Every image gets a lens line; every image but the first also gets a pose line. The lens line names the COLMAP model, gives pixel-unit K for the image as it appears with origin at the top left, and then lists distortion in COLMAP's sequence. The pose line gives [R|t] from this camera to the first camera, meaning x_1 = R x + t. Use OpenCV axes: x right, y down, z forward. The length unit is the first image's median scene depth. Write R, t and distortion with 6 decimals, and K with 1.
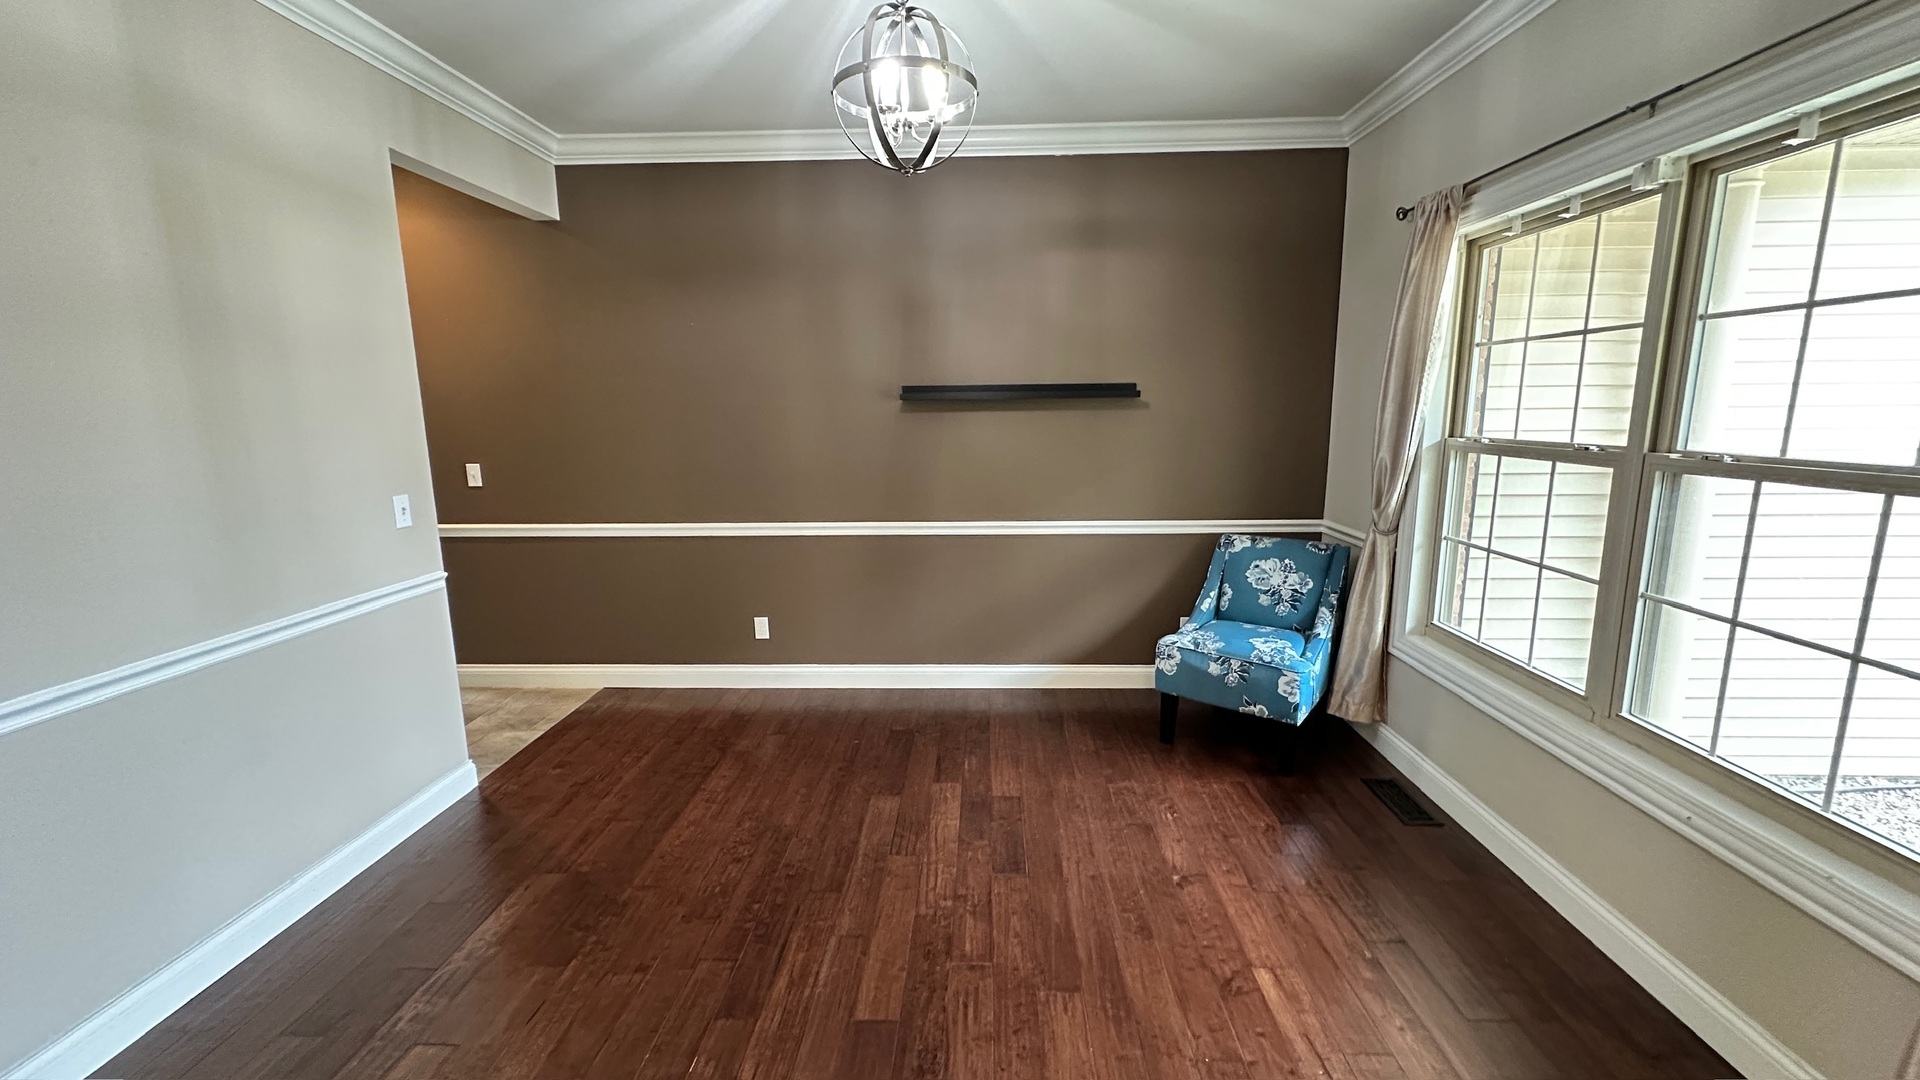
lens RADIAL K [[761.0, 0, 960.0], [0, 761.0, 540.0], [0, 0, 1]] dist [-0.006519, -0.000049]
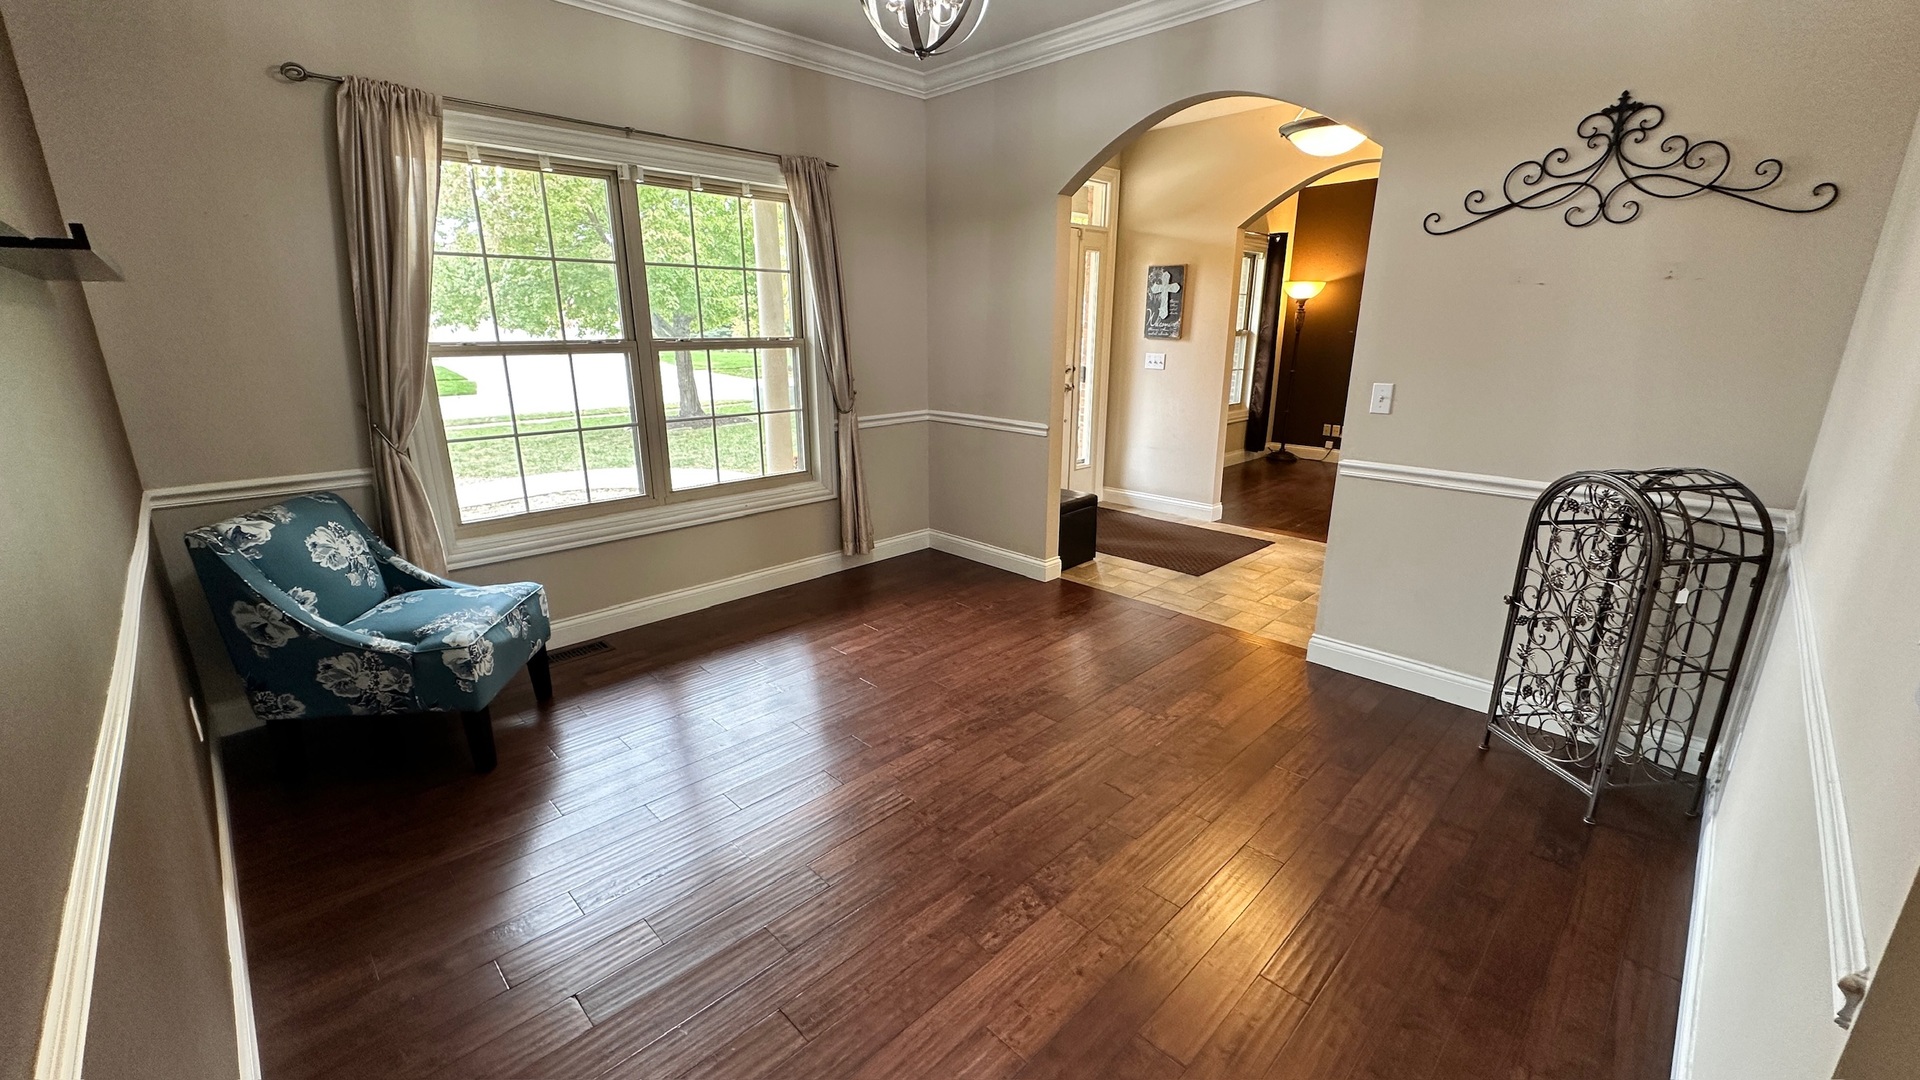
lens RADIAL K [[761.0, 0, 960.0], [0, 761.0, 540.0], [0, 0, 1]] dist [-0.006519, -0.000049]
pose [[-0.729061, -0.183489, 0.659395, -0.790081], [0.122449, 0.912887, 0.389414, -0.265702], [-0.673407, 0.364649, -0.643082, 1.658907]]
